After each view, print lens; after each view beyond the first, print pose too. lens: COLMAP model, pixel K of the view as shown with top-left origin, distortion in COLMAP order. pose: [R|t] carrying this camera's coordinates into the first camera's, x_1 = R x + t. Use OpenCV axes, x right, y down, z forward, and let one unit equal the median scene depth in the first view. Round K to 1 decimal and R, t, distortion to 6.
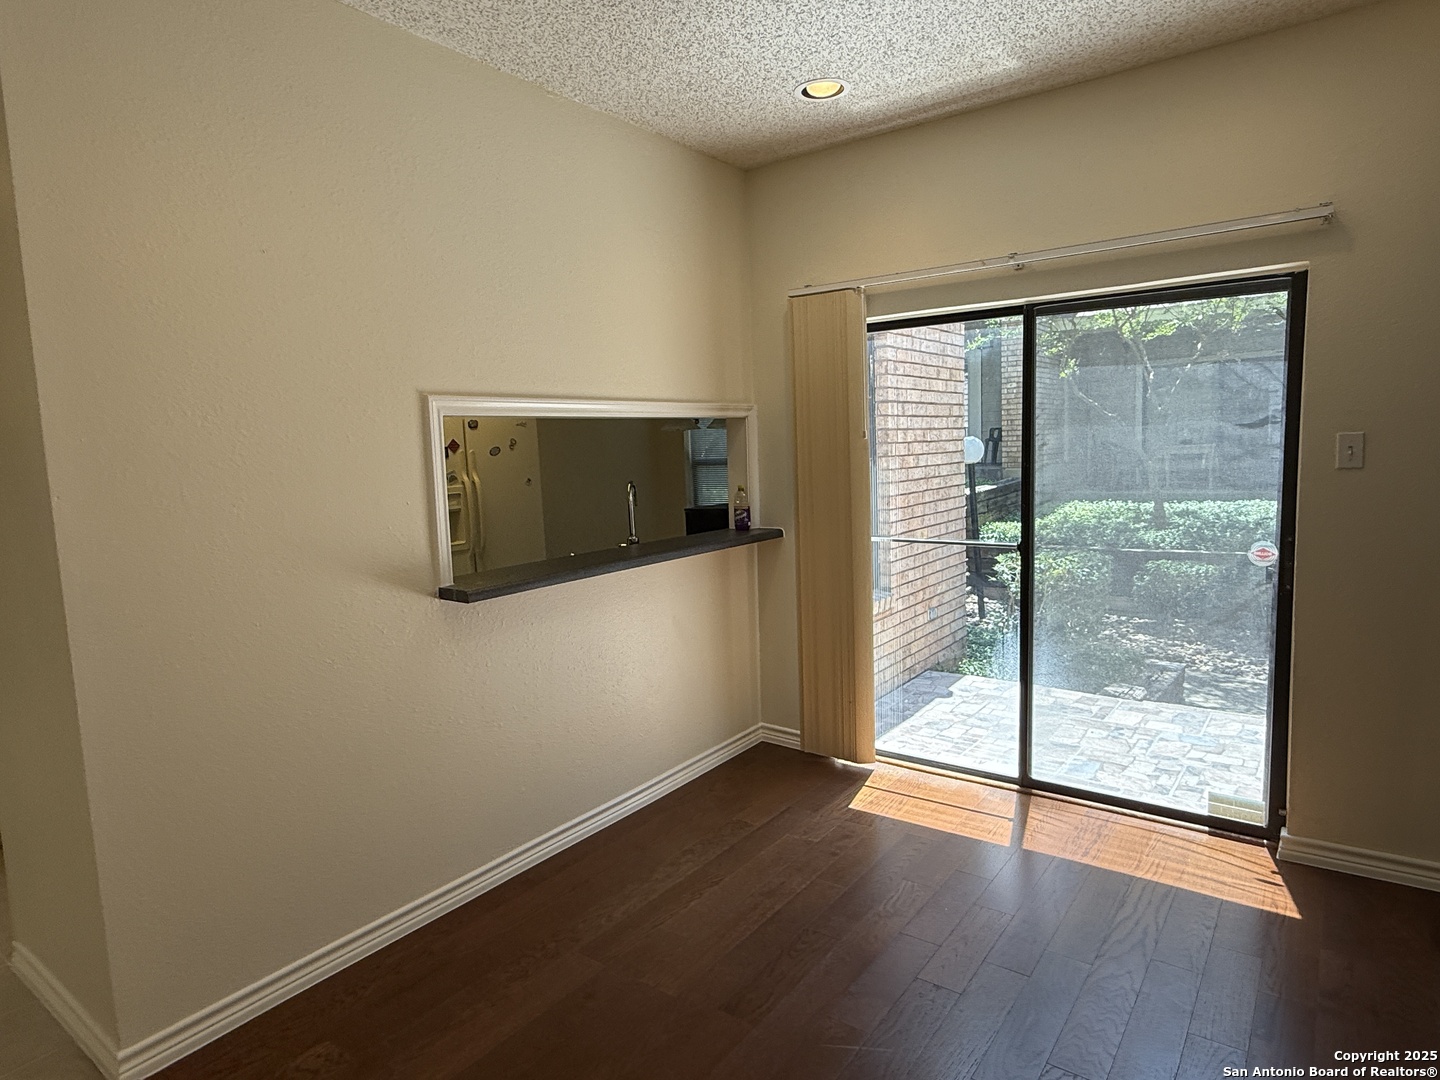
lens RADIAL K [[844.4, 0, 717.1], [0, 844.4, 535.5], [0, 0, 1]] dist [-0.004891, 0.000989]
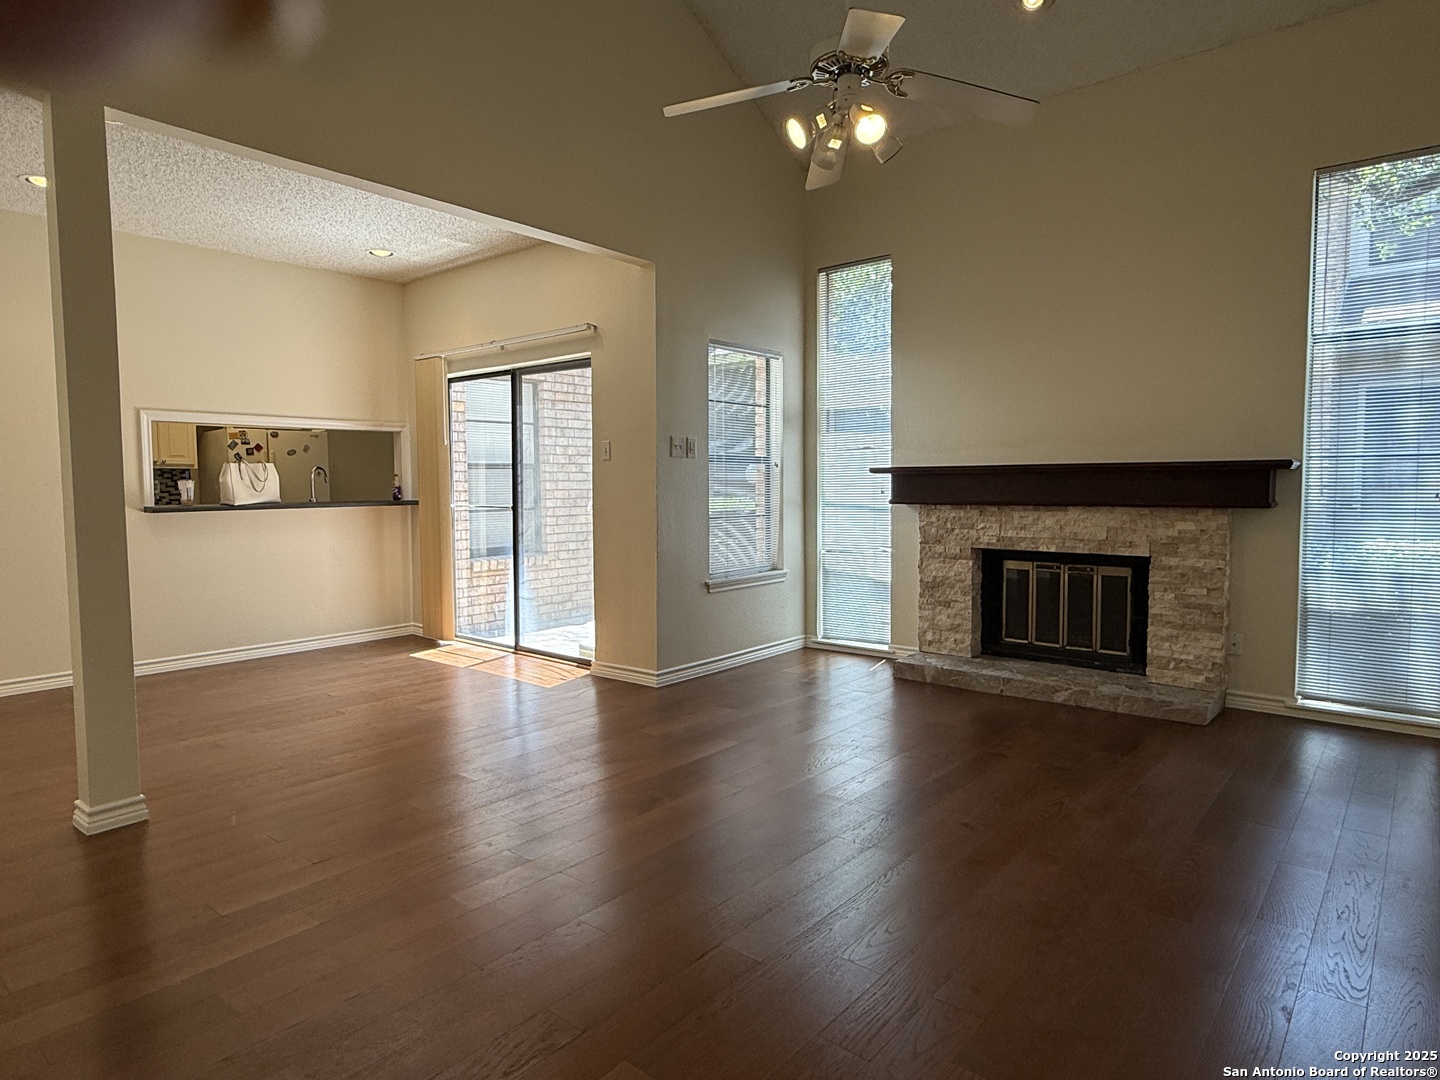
lens RADIAL K [[844.4, 0, 717.2], [0, 844.4, 542.7], [0, 0, 1]] dist [-0.004891, 0.000989]
pose [[0.997370, 0.034443, -0.063764, 0.785620], [-0.036644, 0.998761, -0.033684, 0.112415], [0.062524, 0.035932, 0.997396, -0.612486]]
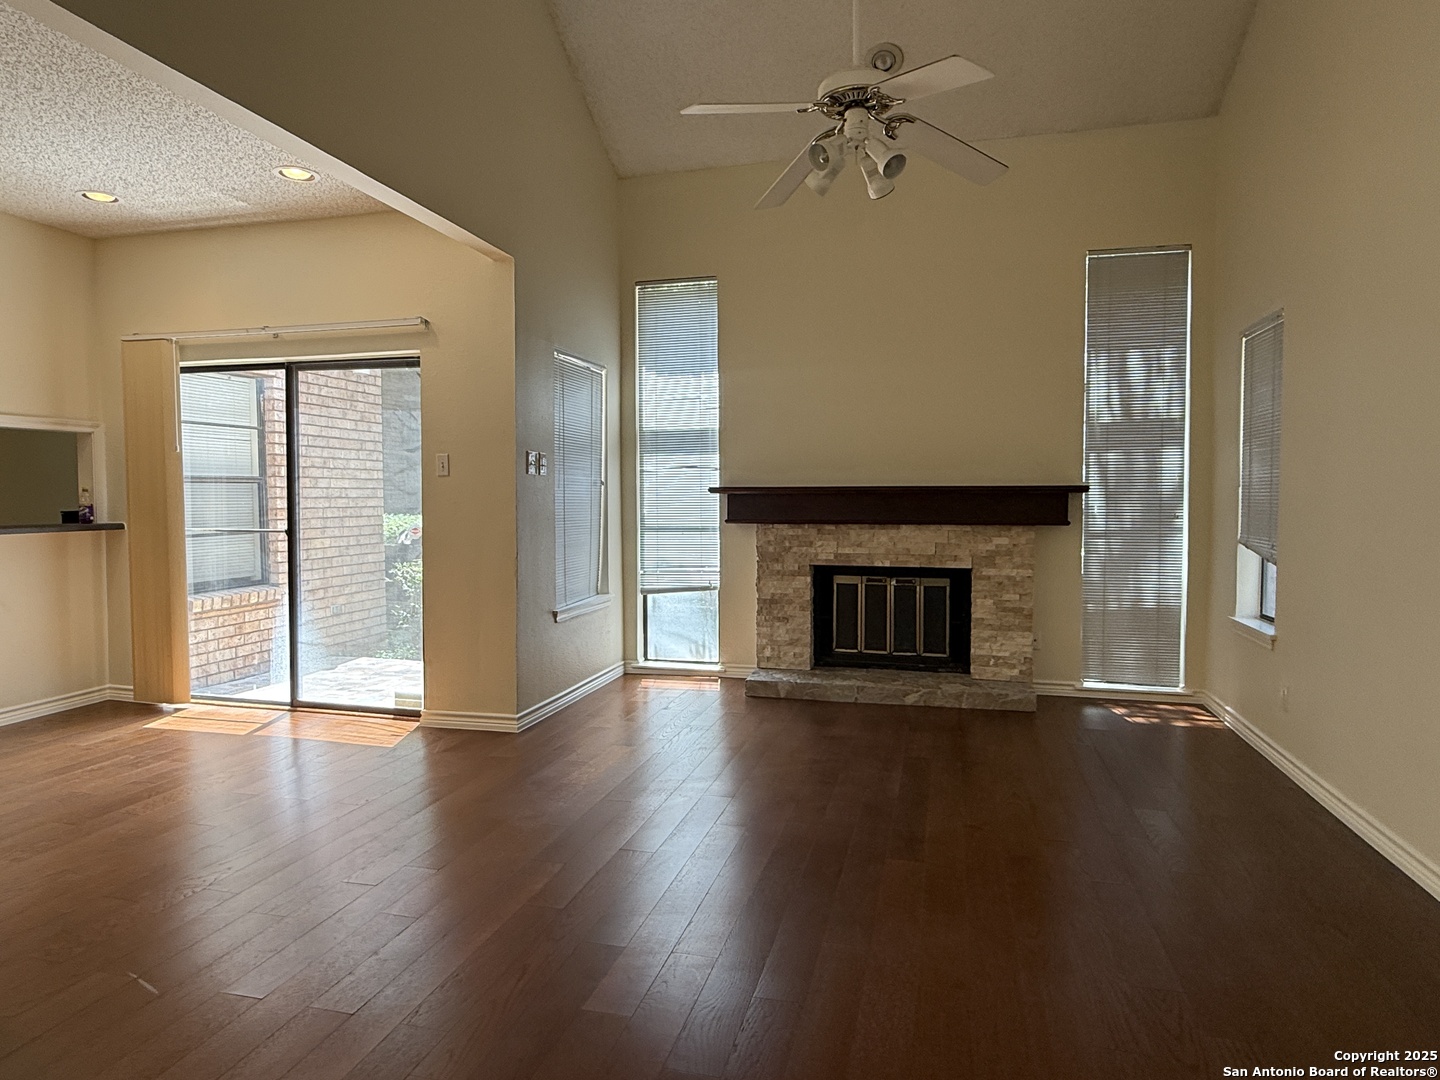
lens RADIAL K [[867.4, 0, 718.9], [0, 867.4, 535.4], [0, 0, 1]] dist [0.000627, 0.000547]
pose [[0.928627, 0.017359, 0.370609, 0.434266], [0.008076, 0.997722, -0.066968, 0.107250], [-0.370928, 0.065182, 0.926371, -0.533265]]
